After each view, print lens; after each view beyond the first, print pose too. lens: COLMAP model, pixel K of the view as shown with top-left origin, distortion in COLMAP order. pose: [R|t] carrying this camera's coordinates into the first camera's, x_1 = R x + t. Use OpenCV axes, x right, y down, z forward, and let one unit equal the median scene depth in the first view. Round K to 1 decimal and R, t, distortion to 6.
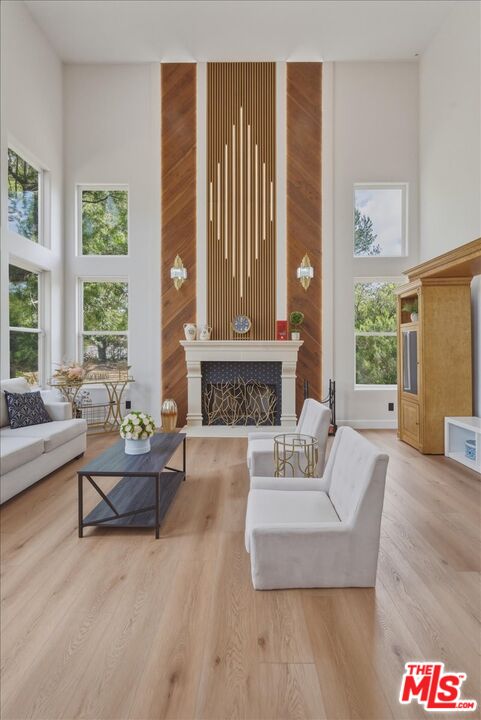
lens RADIAL K [[330.6, 0, 242.3], [0, 330.6, 347.8], [0, 0, 1]] dist [-0.000023, 0.000244]
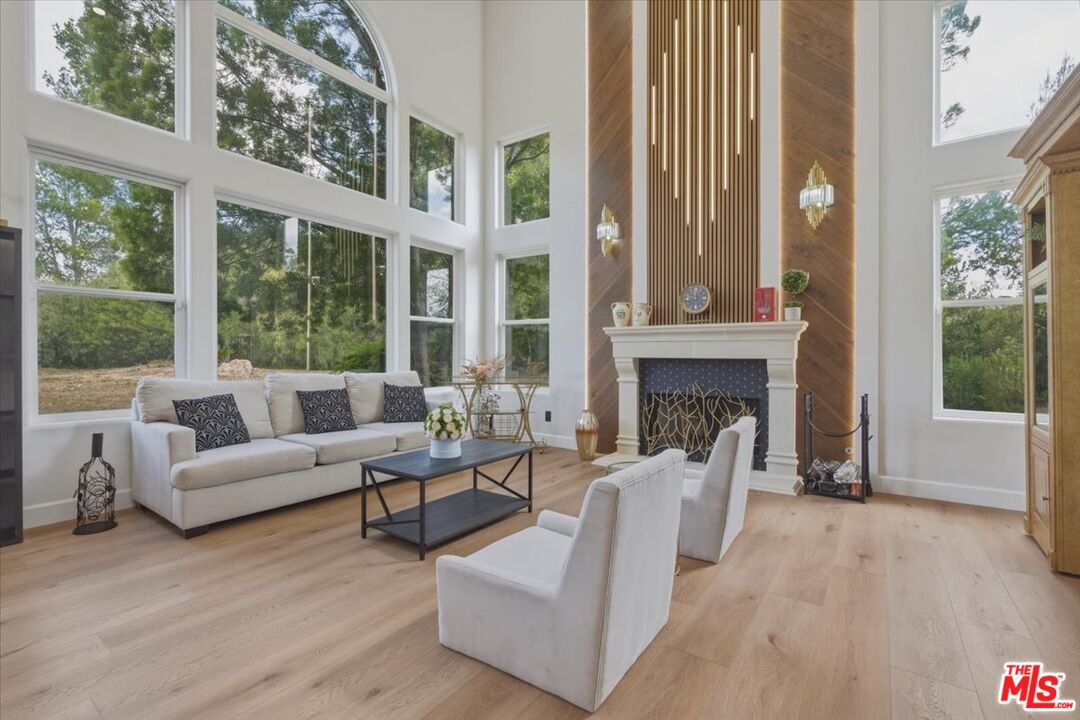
lens RADIAL K [[484.6, 0, 542.3], [0, 484.6, 353.3], [0, 0, 1]] dist [-0.001602, -0.000177]
pose [[0.821060, -0.001393, -0.570840, 0.276663], [-0.002095, 0.999983, -0.005455, 0.036515], [0.570837, 0.005675, 0.821044, 0.088173]]
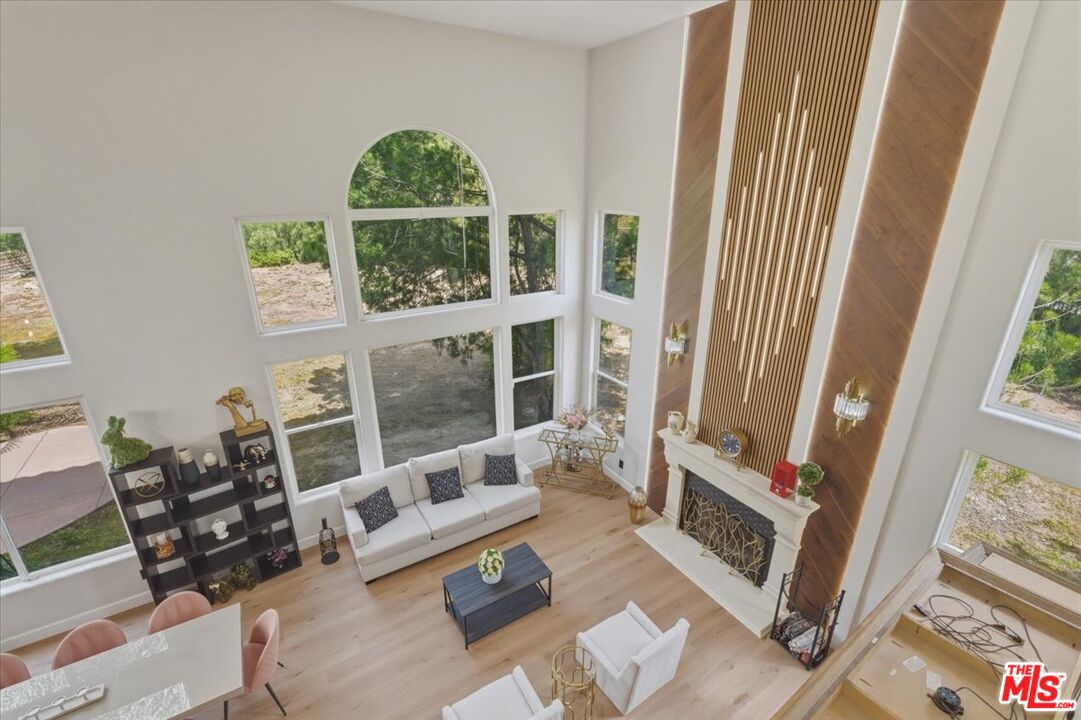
lens RADIAL K [[481.3, 0, 542.6], [0, 481.3, 357.2], [0, 0, 1]] dist [-0.001371, 0.000308]
pose [[0.539647, 0.288155, -0.791043, 0.520292], [-0.001951, 0.940027, 0.341095, -0.573956], [0.841889, -0.182527, 0.507845, 0.191217]]
